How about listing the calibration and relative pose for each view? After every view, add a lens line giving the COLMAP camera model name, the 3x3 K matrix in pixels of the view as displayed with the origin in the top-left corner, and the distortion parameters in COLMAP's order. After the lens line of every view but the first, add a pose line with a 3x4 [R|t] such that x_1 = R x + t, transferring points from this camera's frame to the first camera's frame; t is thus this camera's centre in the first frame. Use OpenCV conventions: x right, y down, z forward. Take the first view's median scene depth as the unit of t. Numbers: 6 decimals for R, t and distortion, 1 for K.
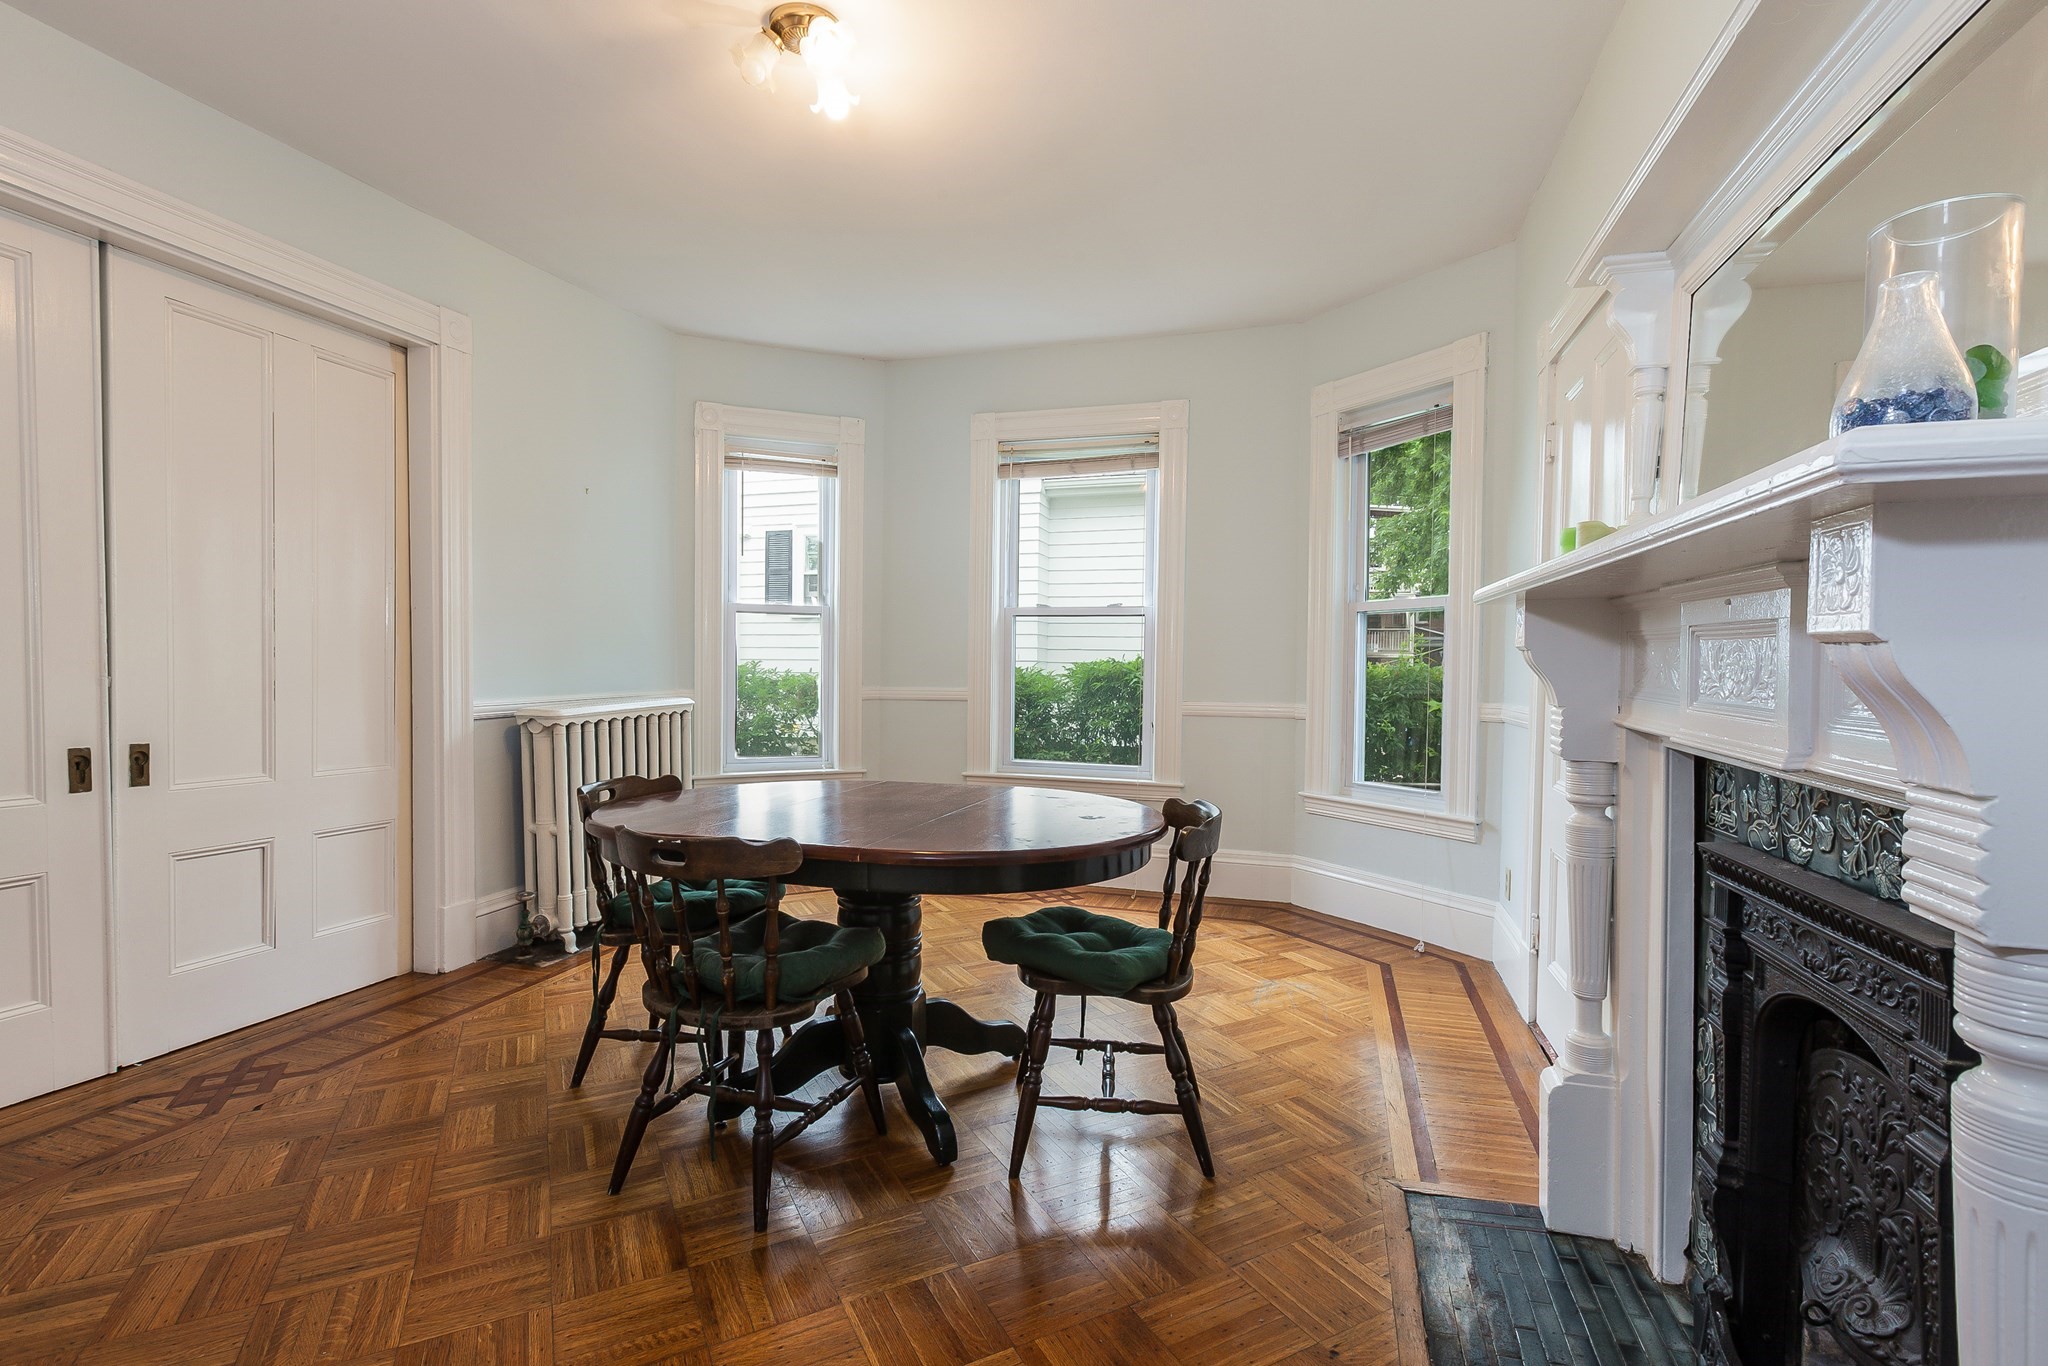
lens RADIAL K [[945.3, 0, 1018.9], [0, 945.3, 678.8], [0, 0, 1]] dist [-0.000061, 0.001332]
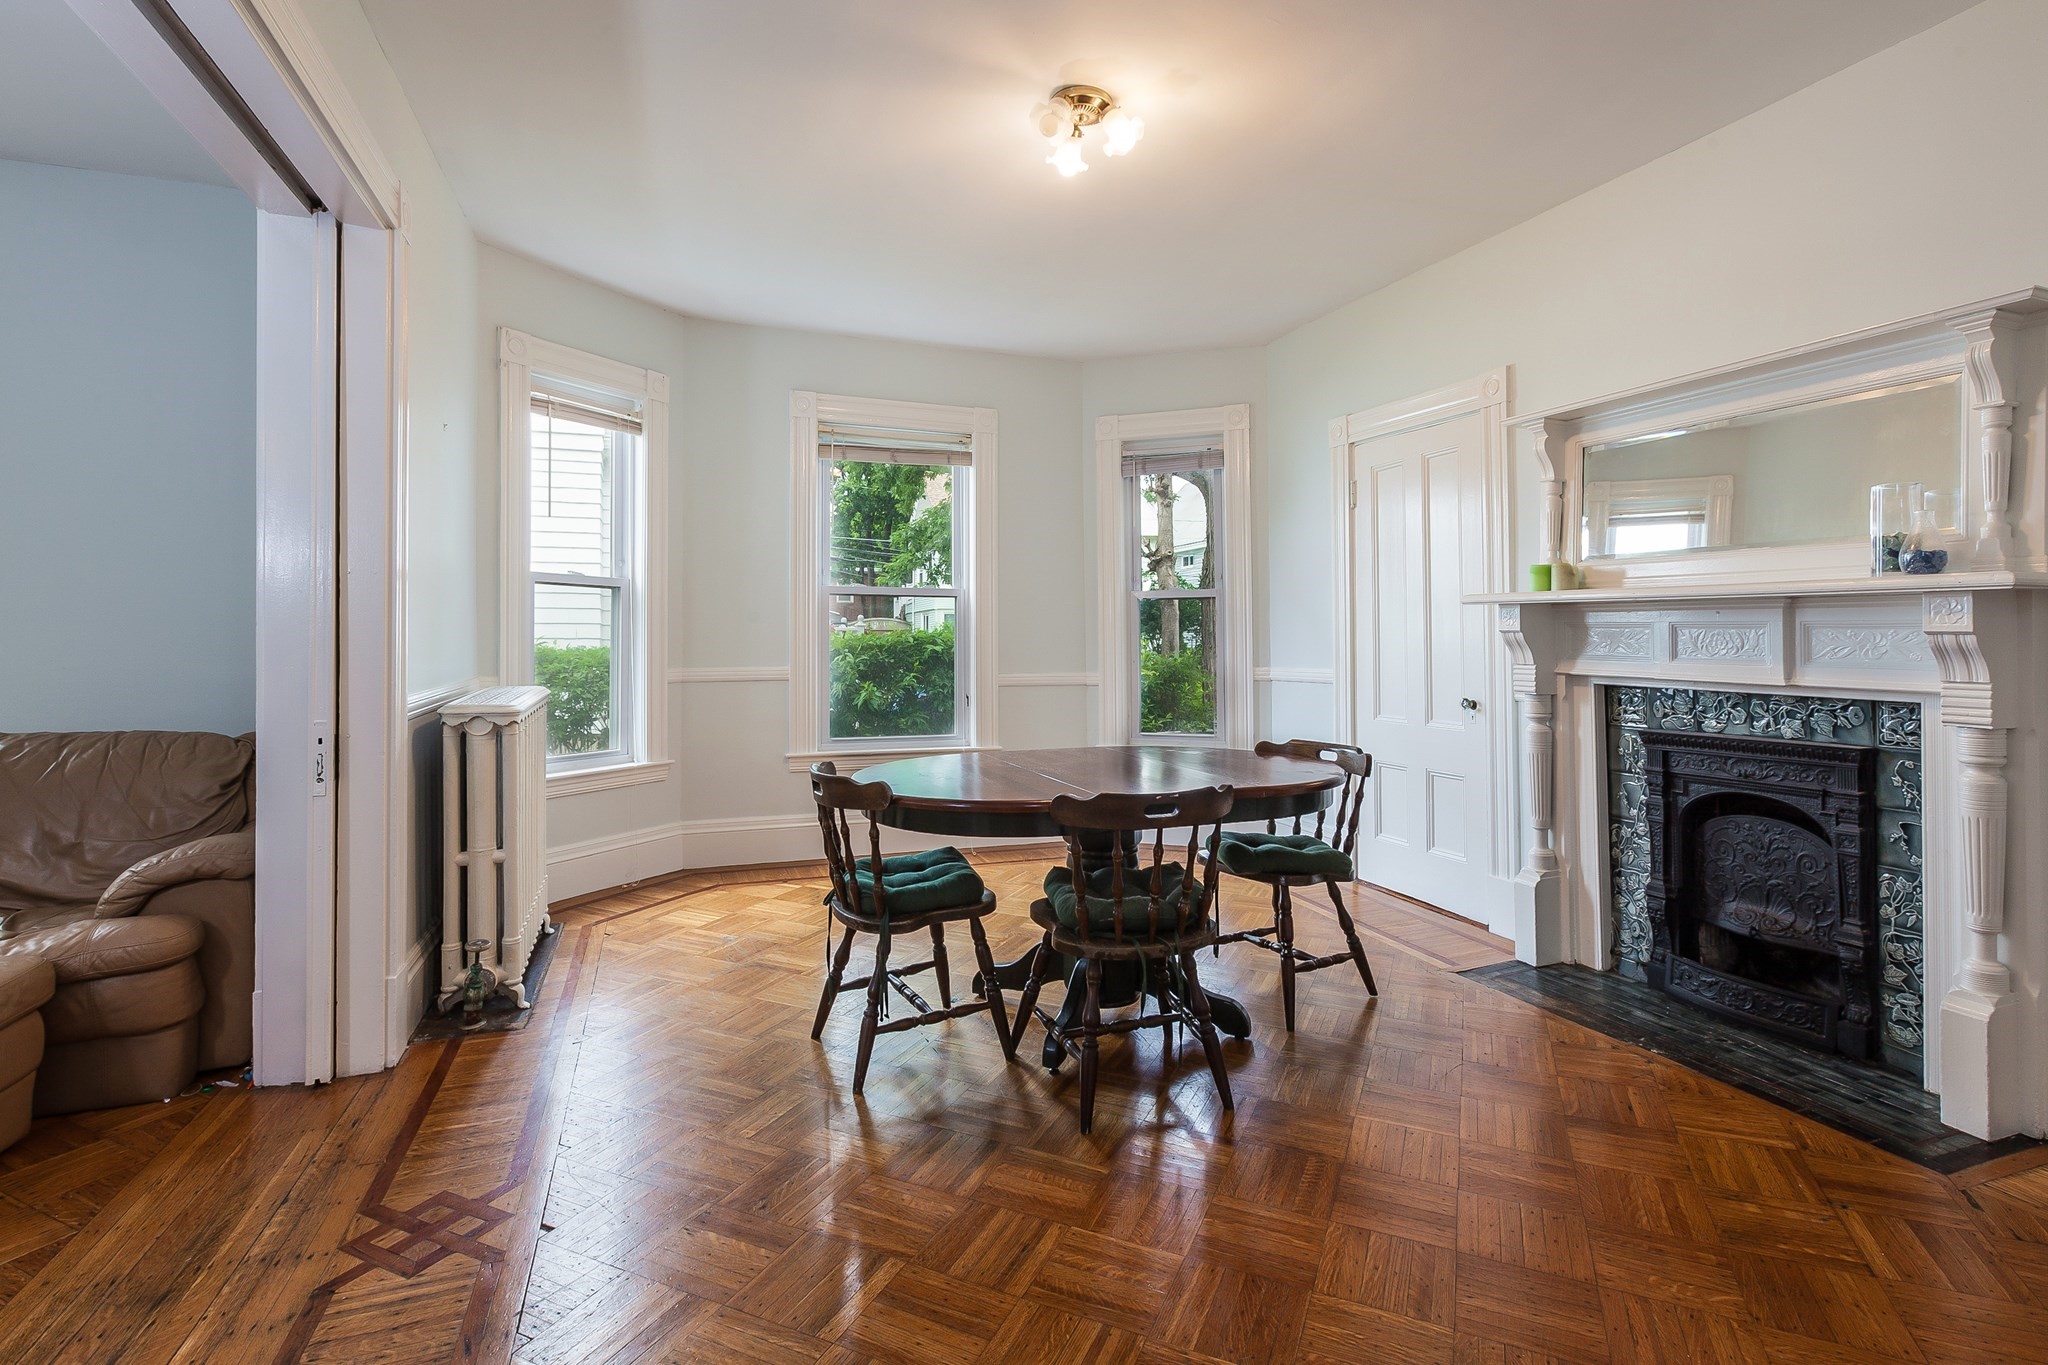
lens RADIAL K [[969.8, 0, 1026.1], [0, 969.8, 618.8], [0, 0, 1]] dist [-0.002016, -0.000275]
pose [[0.786313, 0.006374, 0.617795, -0.666460], [0.016830, 0.999355, -0.031731, -0.006422], [-0.617599, 0.035348, 0.785699, 0.085147]]
